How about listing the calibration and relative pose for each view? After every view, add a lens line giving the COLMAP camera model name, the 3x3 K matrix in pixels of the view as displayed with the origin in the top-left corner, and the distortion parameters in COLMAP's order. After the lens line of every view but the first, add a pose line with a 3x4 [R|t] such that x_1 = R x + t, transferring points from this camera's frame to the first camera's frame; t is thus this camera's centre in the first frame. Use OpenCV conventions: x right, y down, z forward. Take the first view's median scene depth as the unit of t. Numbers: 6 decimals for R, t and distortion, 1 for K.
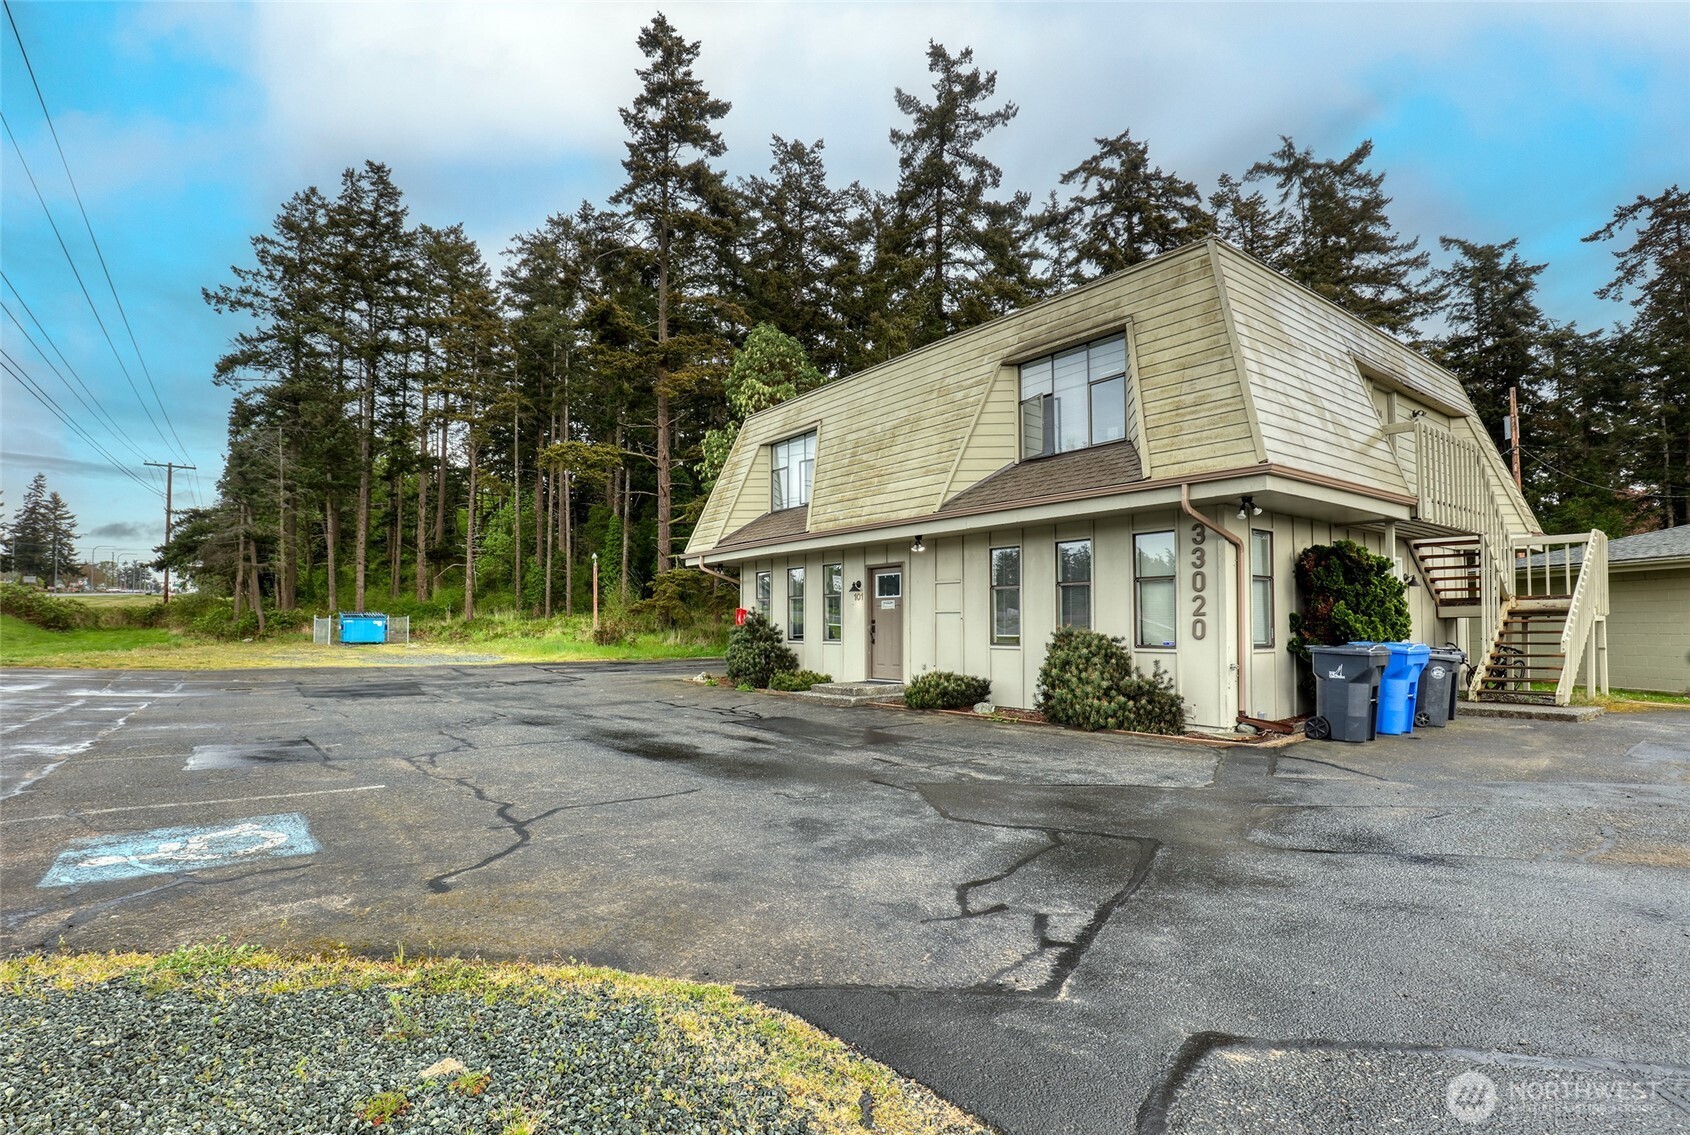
lens RADIAL K [[796.4, 0, 834.2], [0, 796.4, 594.5], [0, 0, 1]] dist [-0.001443, -0.000256]
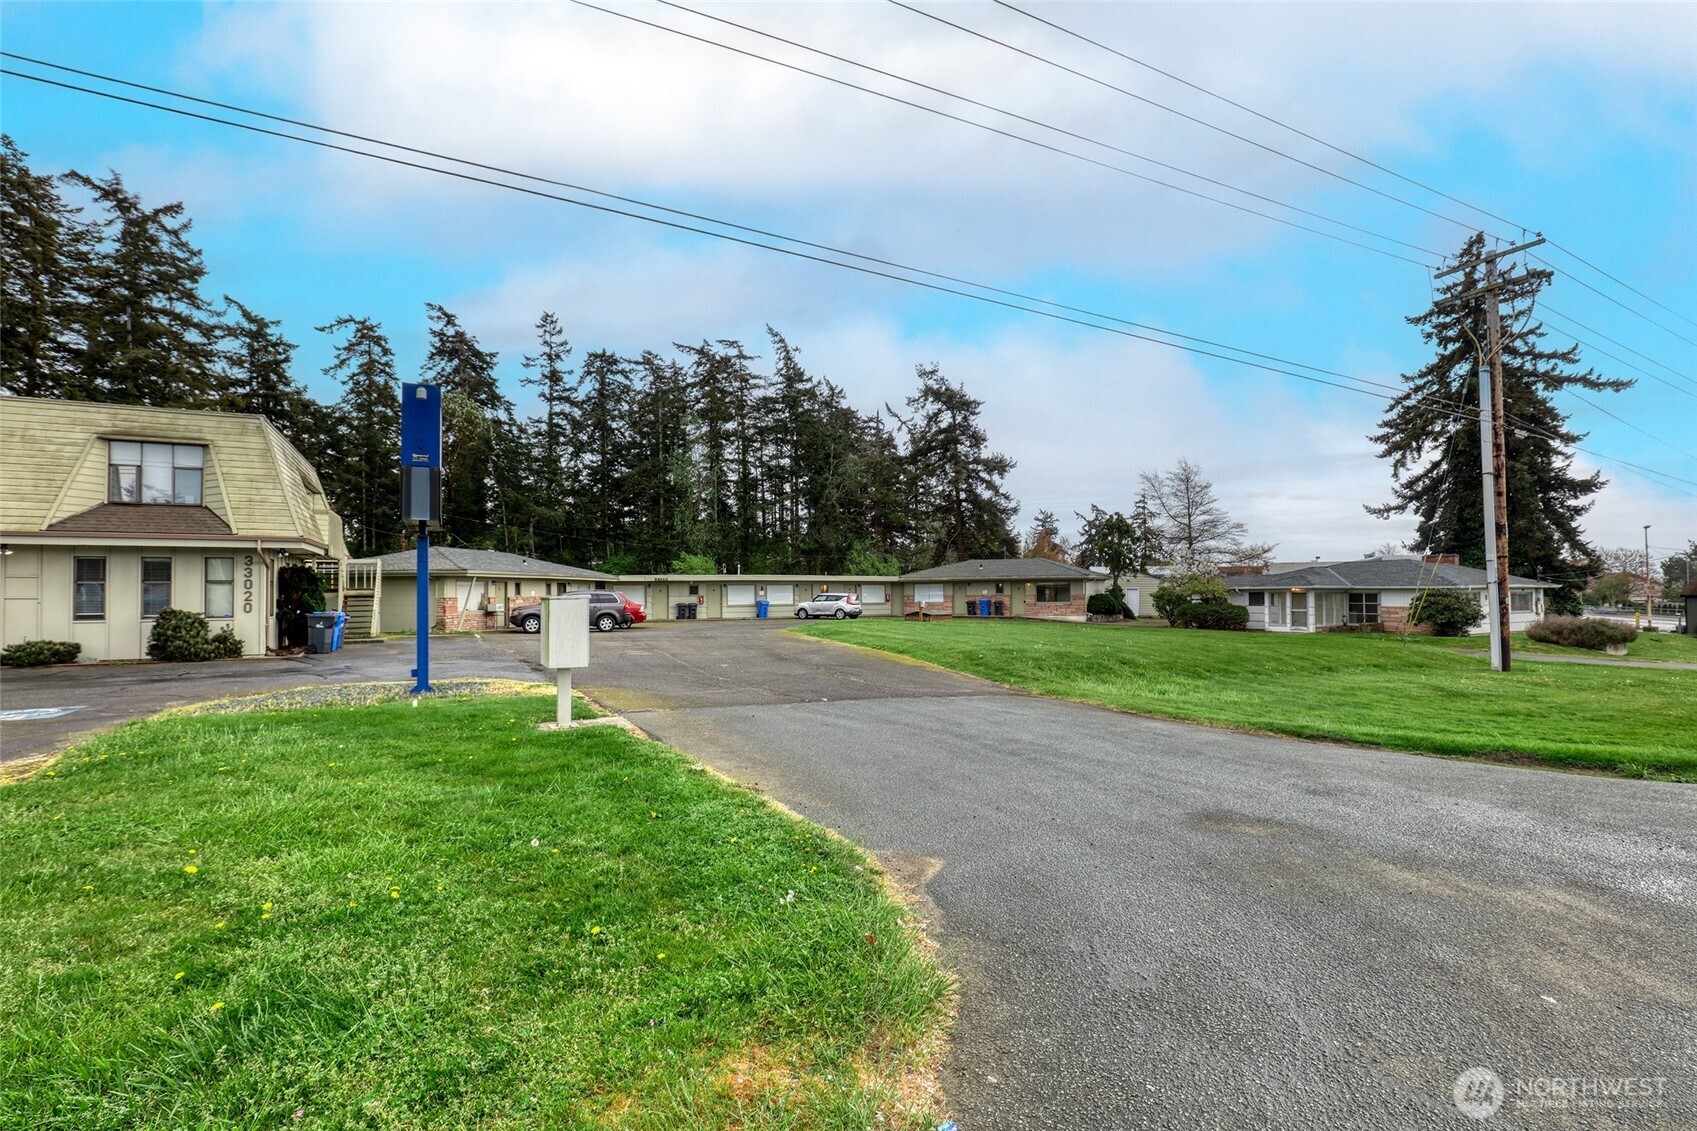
lens RADIAL K [[799.7, 0, 856.0], [0, 799.7, 564.5], [0, 0, 1]] dist [-0.001443, -0.000256]
pose [[0.160756, 0.034687, 0.986384, -1.034488], [-0.031335, 0.999058, -0.030026, -0.042563], [-0.986497, -0.026081, 0.161692, -0.679921]]
